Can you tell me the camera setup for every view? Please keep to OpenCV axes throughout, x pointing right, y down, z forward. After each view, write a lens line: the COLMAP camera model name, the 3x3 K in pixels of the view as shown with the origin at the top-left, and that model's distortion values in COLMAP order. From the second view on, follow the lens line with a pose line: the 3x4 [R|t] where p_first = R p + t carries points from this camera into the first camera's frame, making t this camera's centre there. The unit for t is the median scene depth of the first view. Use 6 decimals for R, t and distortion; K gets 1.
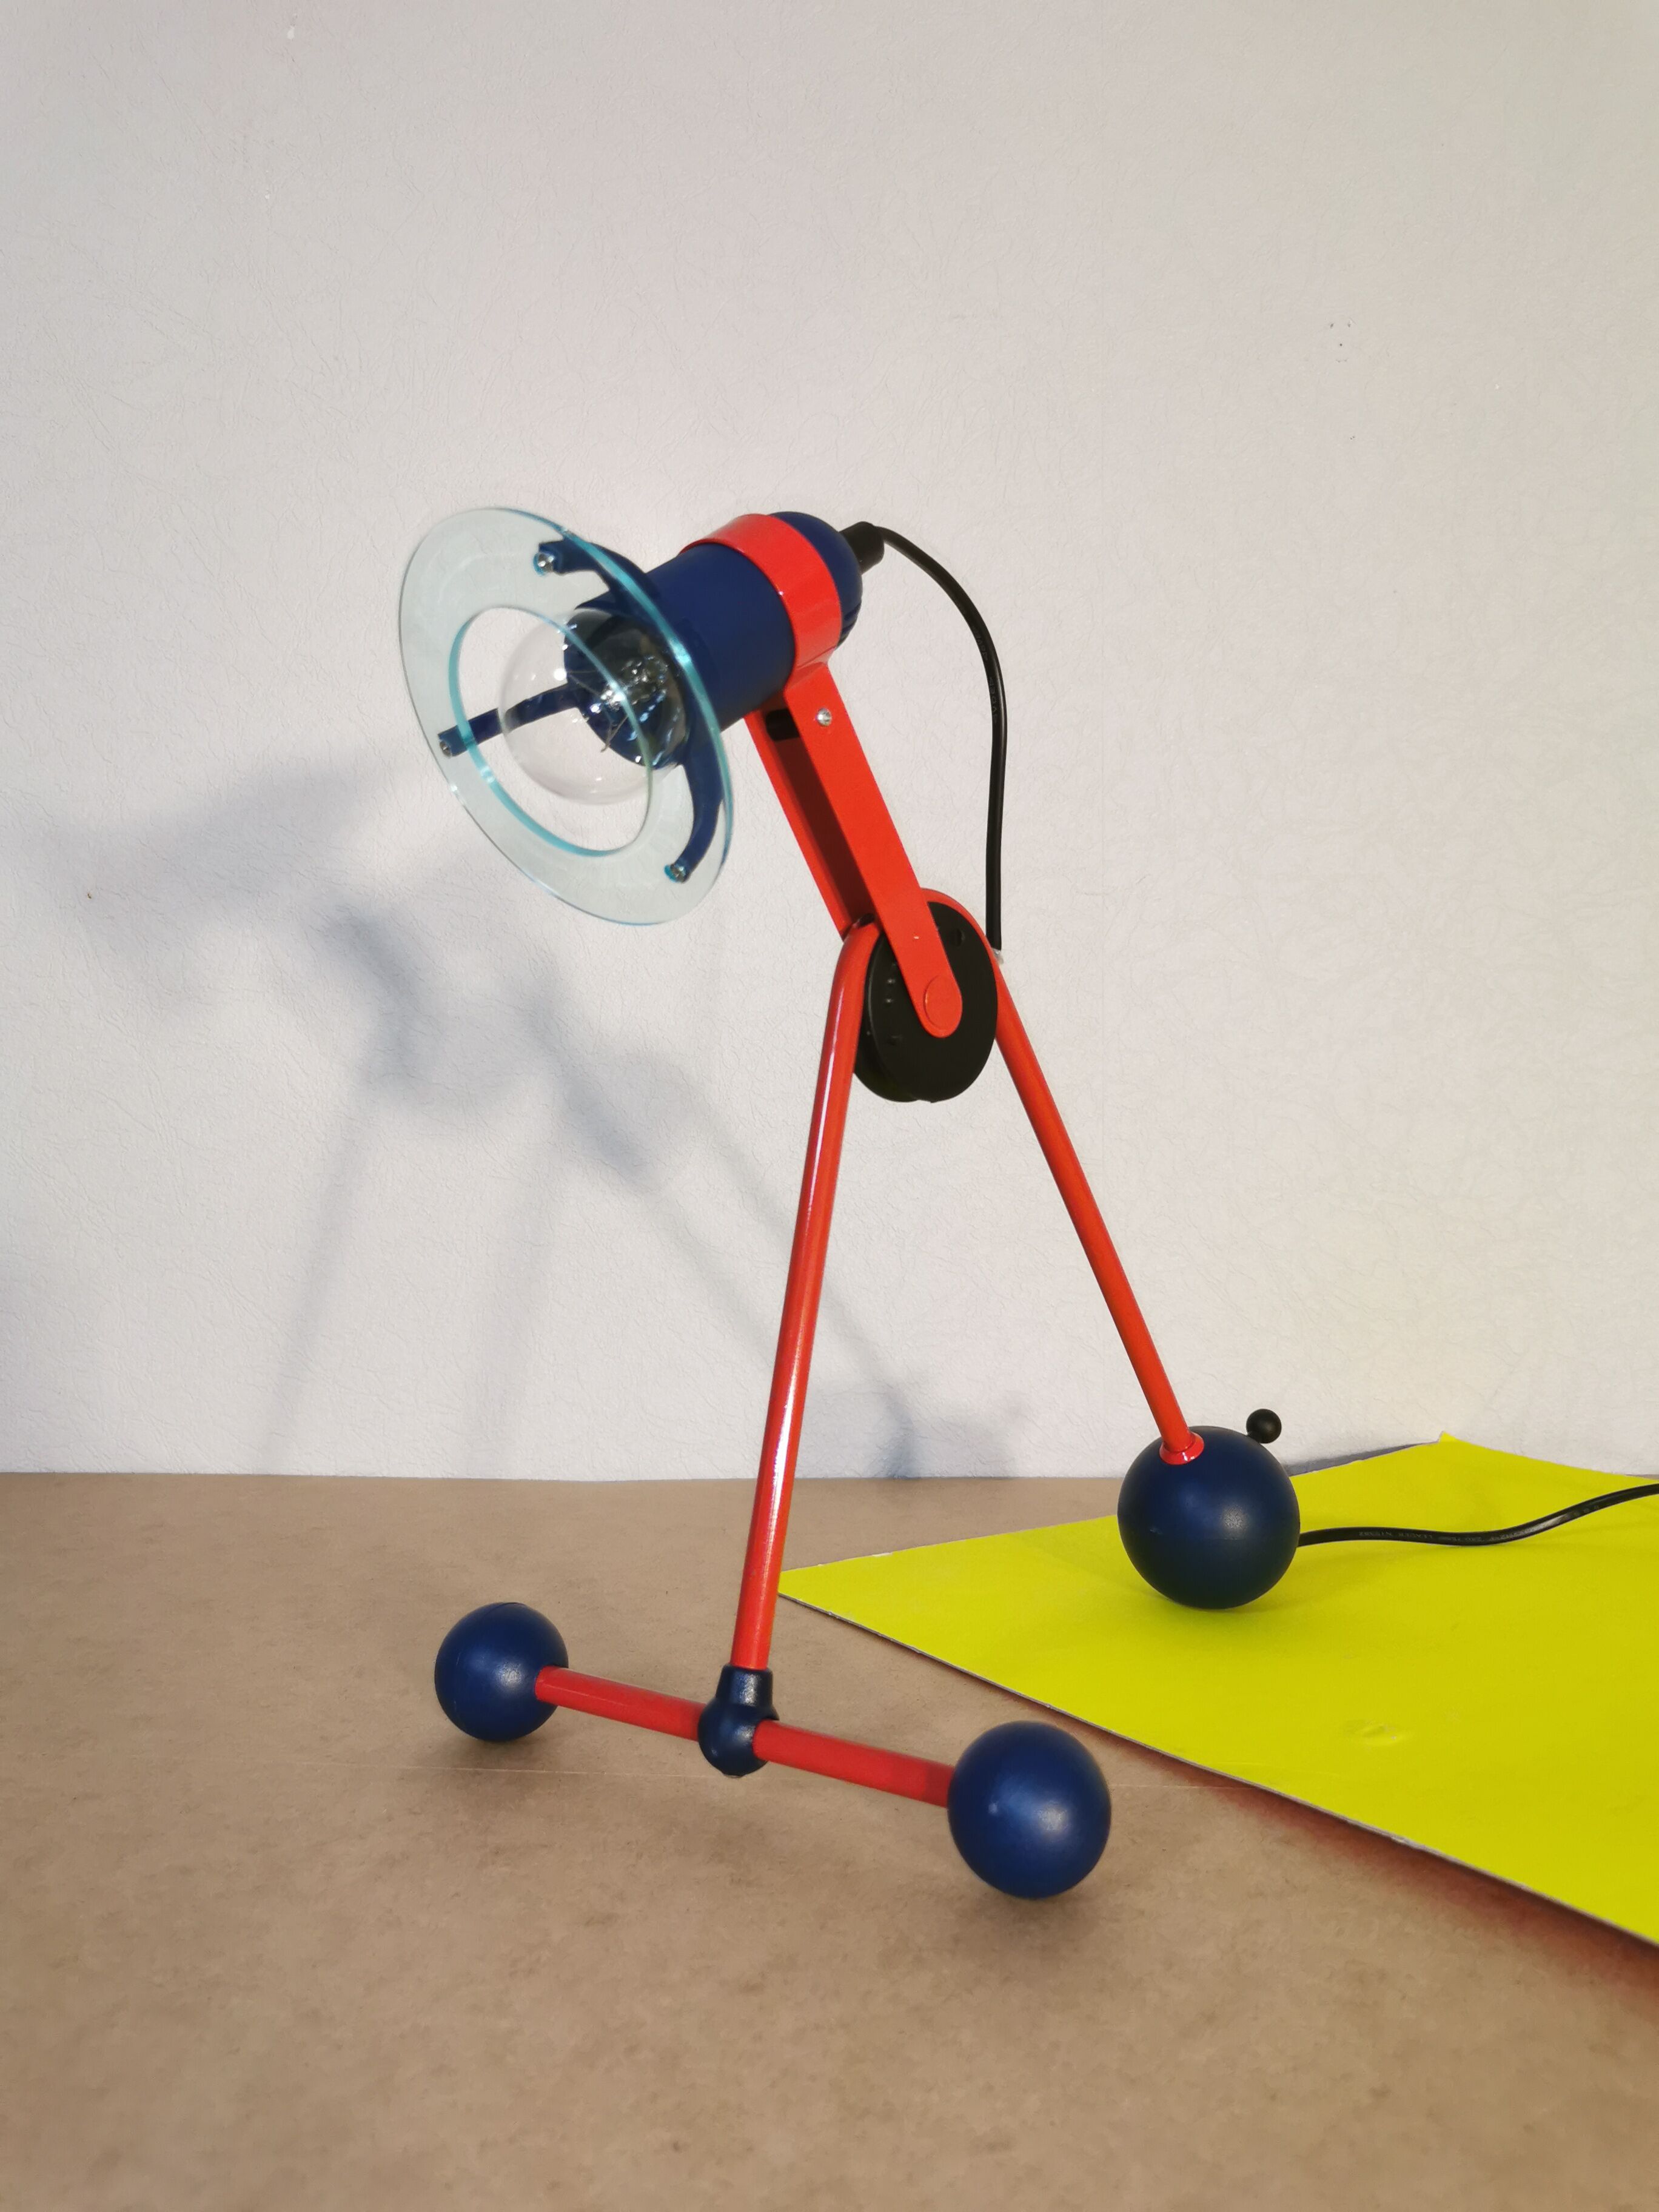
lens RADIAL K [[1744.6, 0, 836.9], [0, 1744.6, 1097.8], [0, 0, 1]] dist [0.009851, -0.004190]
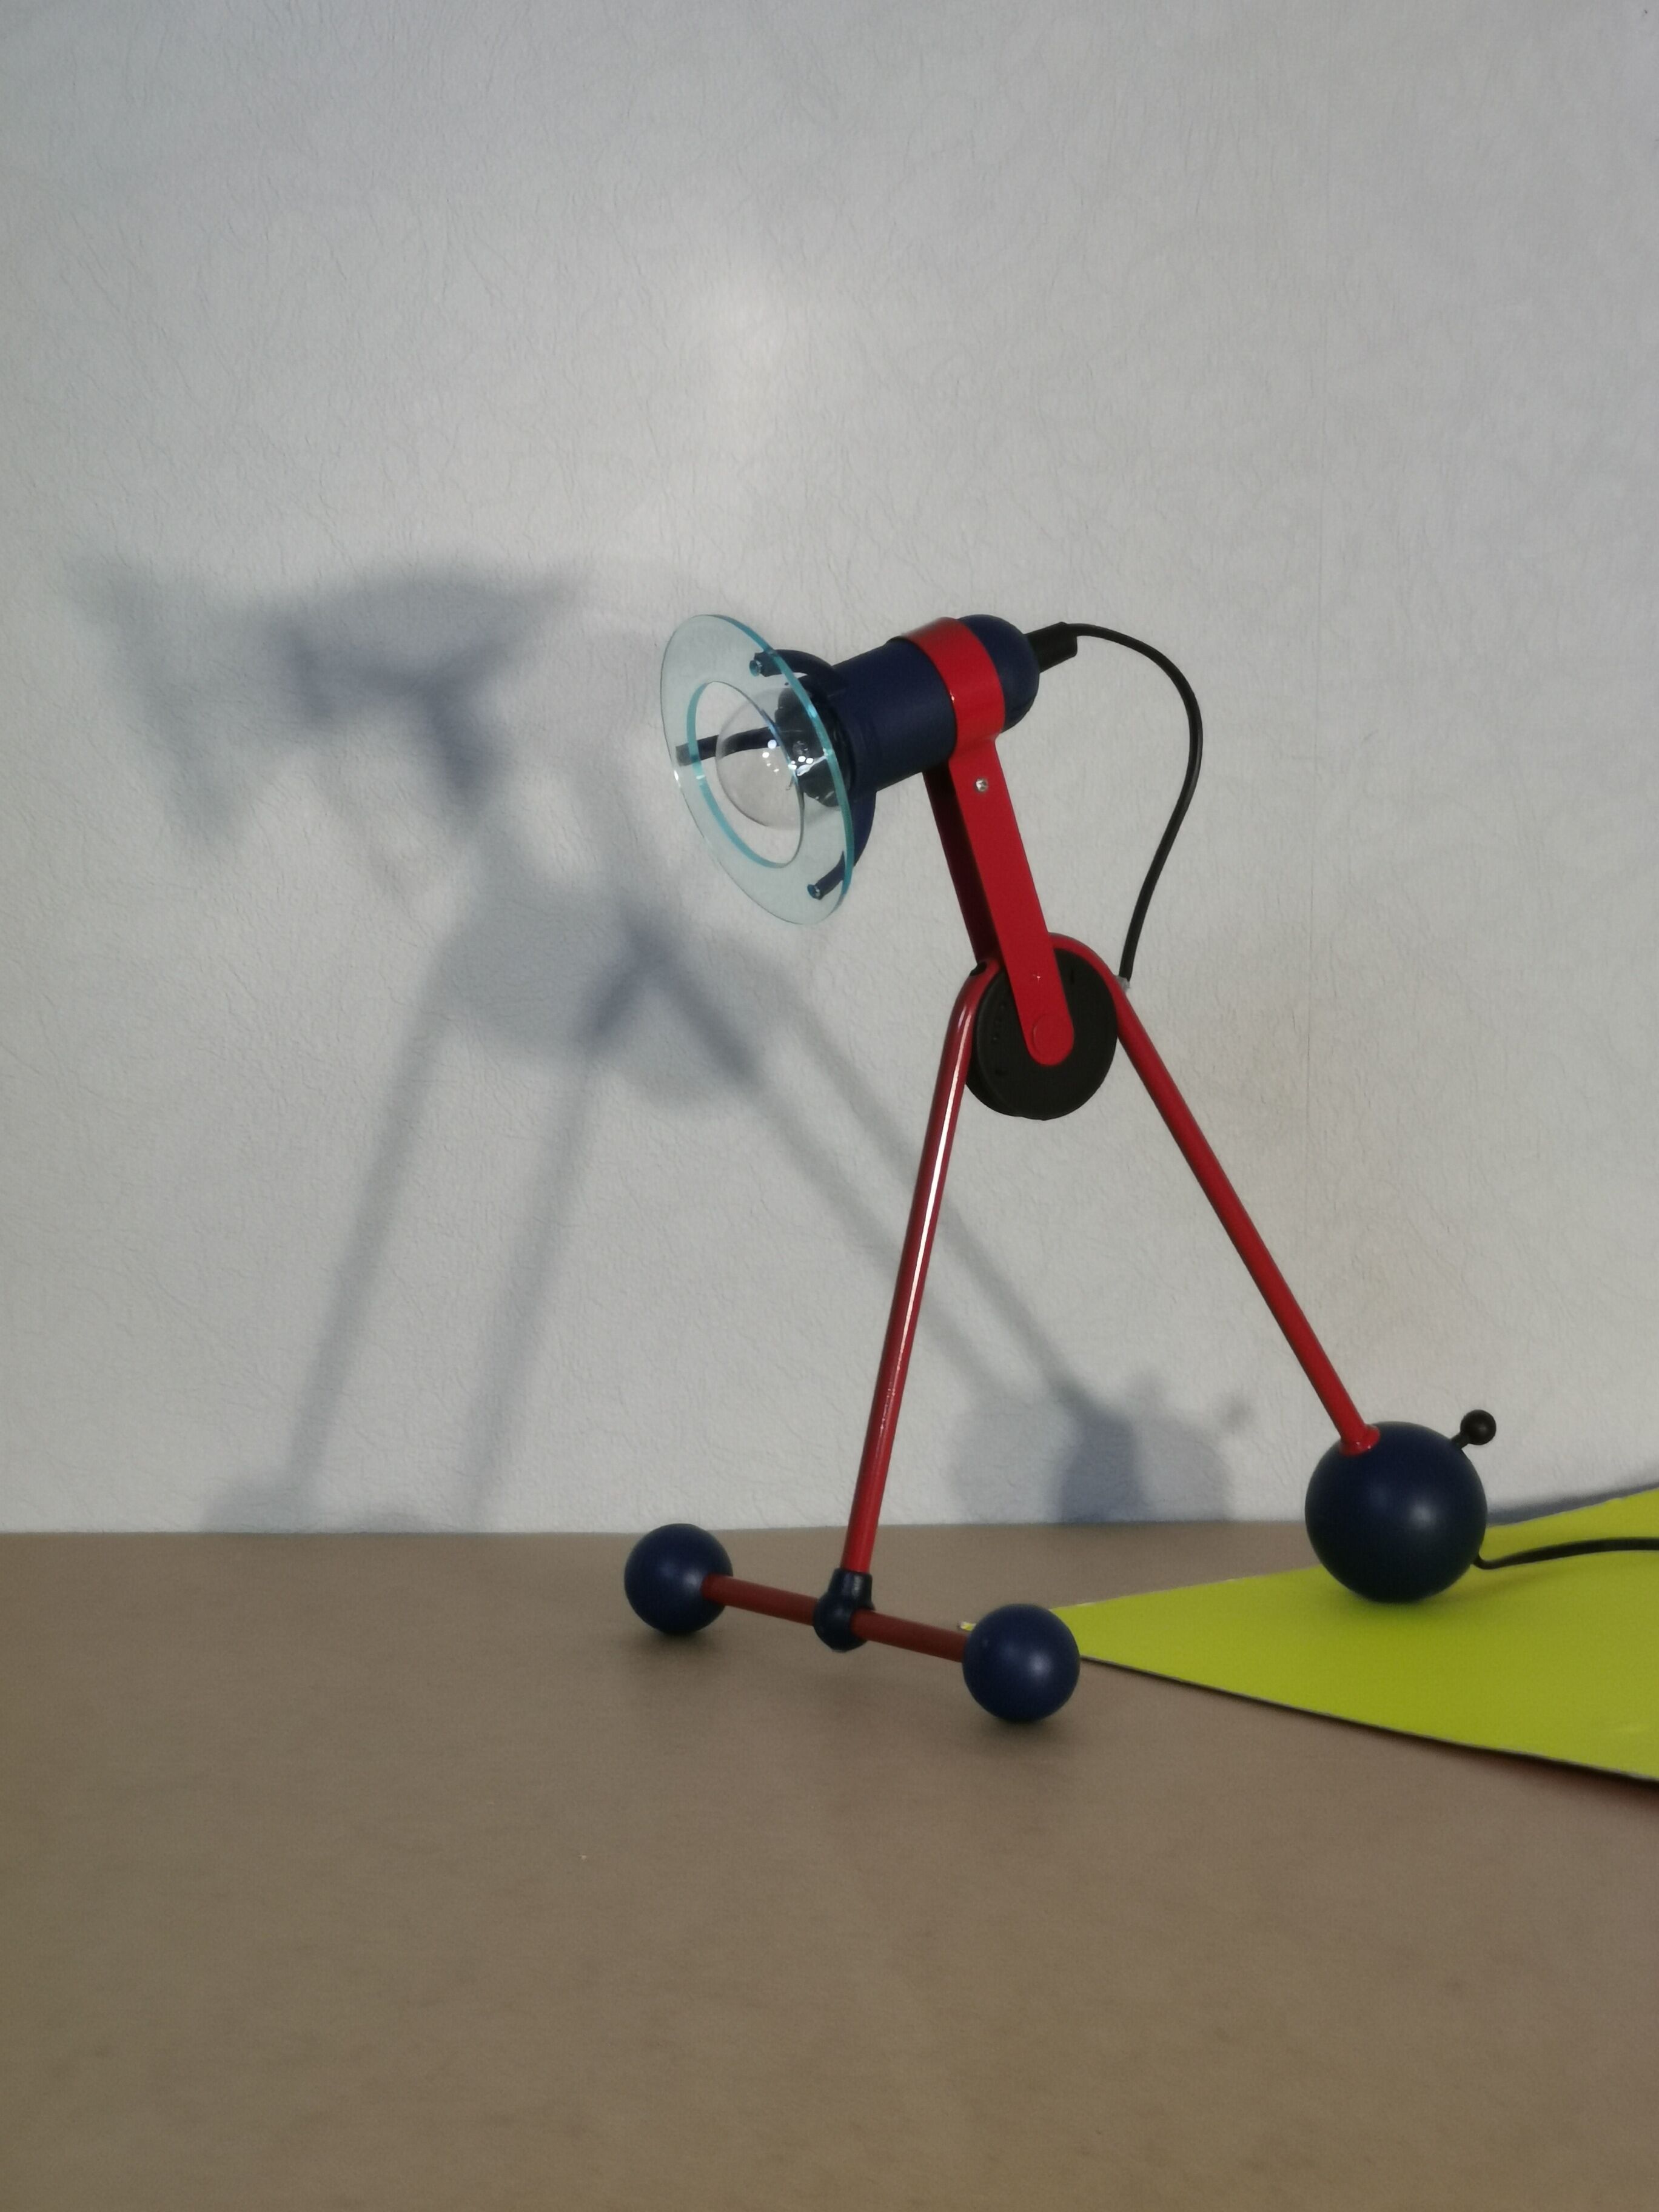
lens RADIAL K [[5175.5, 0, 885.0], [0, 5175.5, 1107.9], [0, 0, 1]] dist [0.662972, -9.220413]
pose [[0.991582, -0.002755, 0.129453, -0.589578], [-0.012621, 0.992956, 0.117808, -0.419508], [-0.128865, -0.118450, 0.984562, -2.200326]]
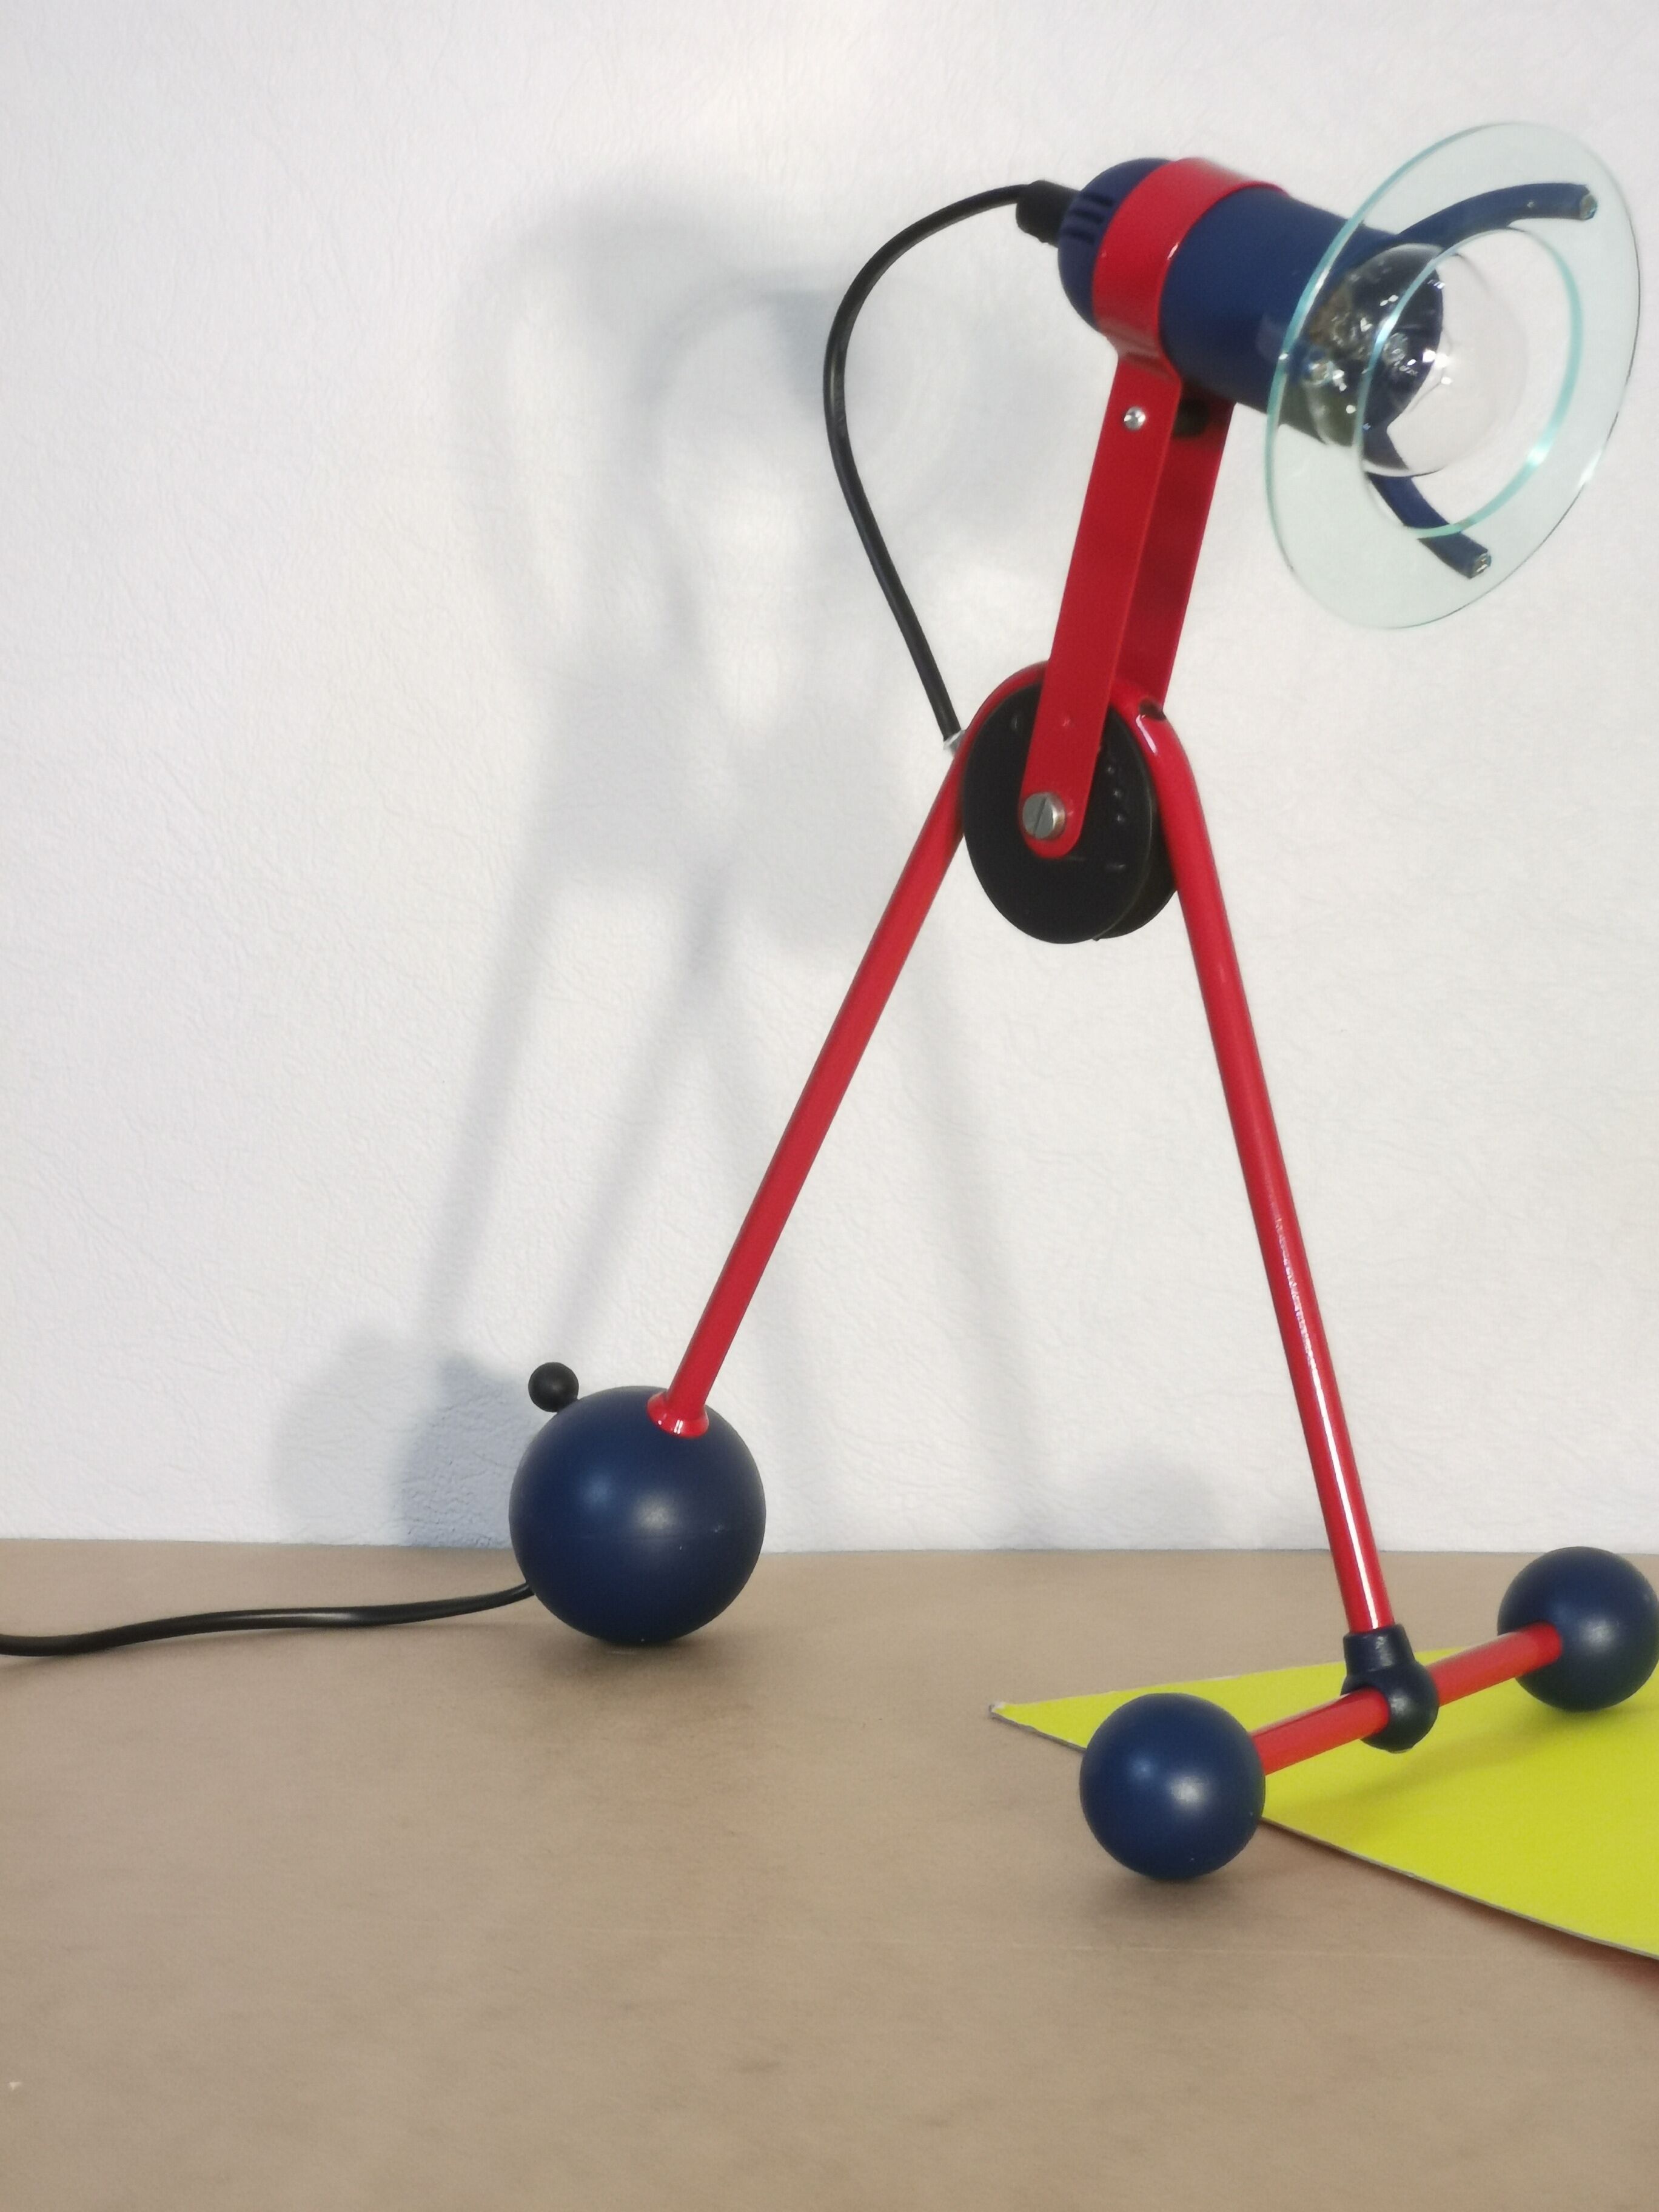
lens RADIAL K [[5255.7, 0, 821.9], [0, 5255.7, 1136.5], [0, 0, 1]] dist [0.648091, -8.686935]
pose [[0.992265, -0.005088, -0.124032, 0.159528], [0.021142, 0.991489, 0.128465, -0.216804], [0.122323, -0.130093, 0.983927, -1.081135]]
